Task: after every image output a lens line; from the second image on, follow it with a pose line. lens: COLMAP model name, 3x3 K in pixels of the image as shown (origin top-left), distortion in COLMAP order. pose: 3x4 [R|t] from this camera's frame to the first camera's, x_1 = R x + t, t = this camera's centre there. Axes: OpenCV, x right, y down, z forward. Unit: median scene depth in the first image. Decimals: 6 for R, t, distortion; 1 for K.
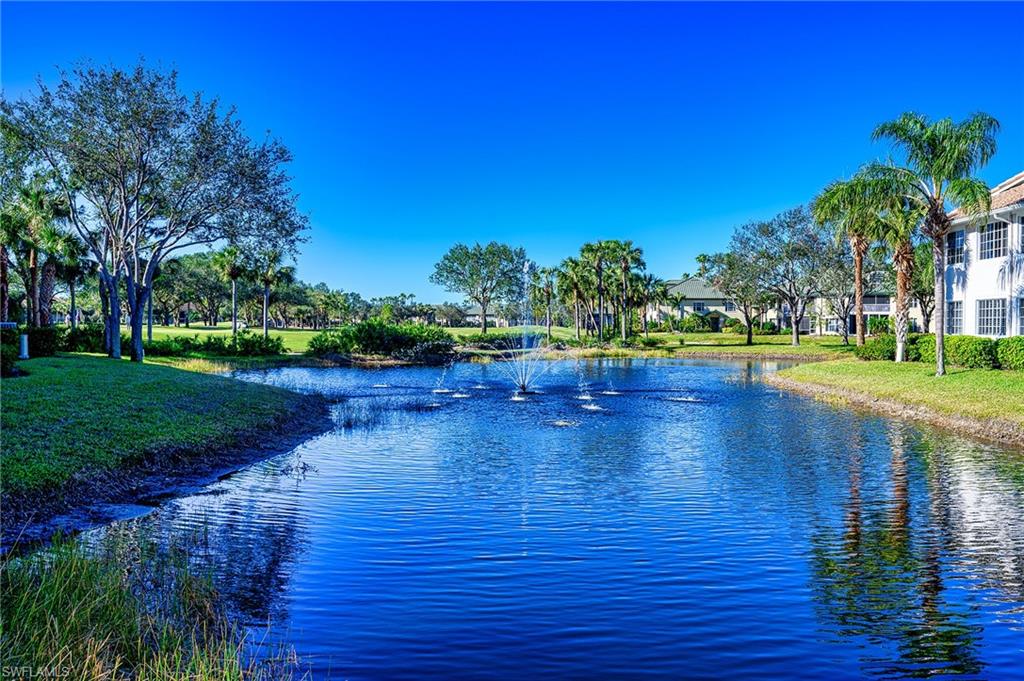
lens RADIAL K [[878.0, 0, 512.2], [0, 878.0, 339.8], [0, 0, 1]] dist [-0.010171, -0.002589]
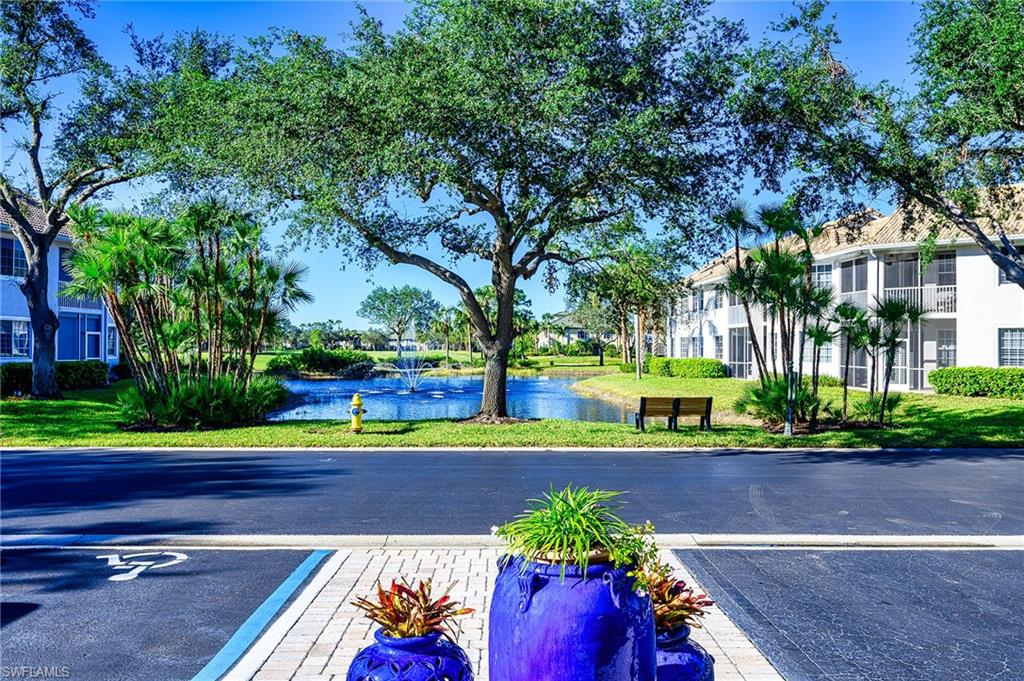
lens RADIAL K [[802.2, 0, 512.7], [0, 802.2, 341.0], [0, 0, 1]] dist [0.011963, 0.000774]
pose [[0.995054, 0.002619, 0.099304, 0.016510], [0.000007, 0.999651, -0.026435, 0.001155], [-0.099338, 0.026305, 0.994706, -0.181942]]
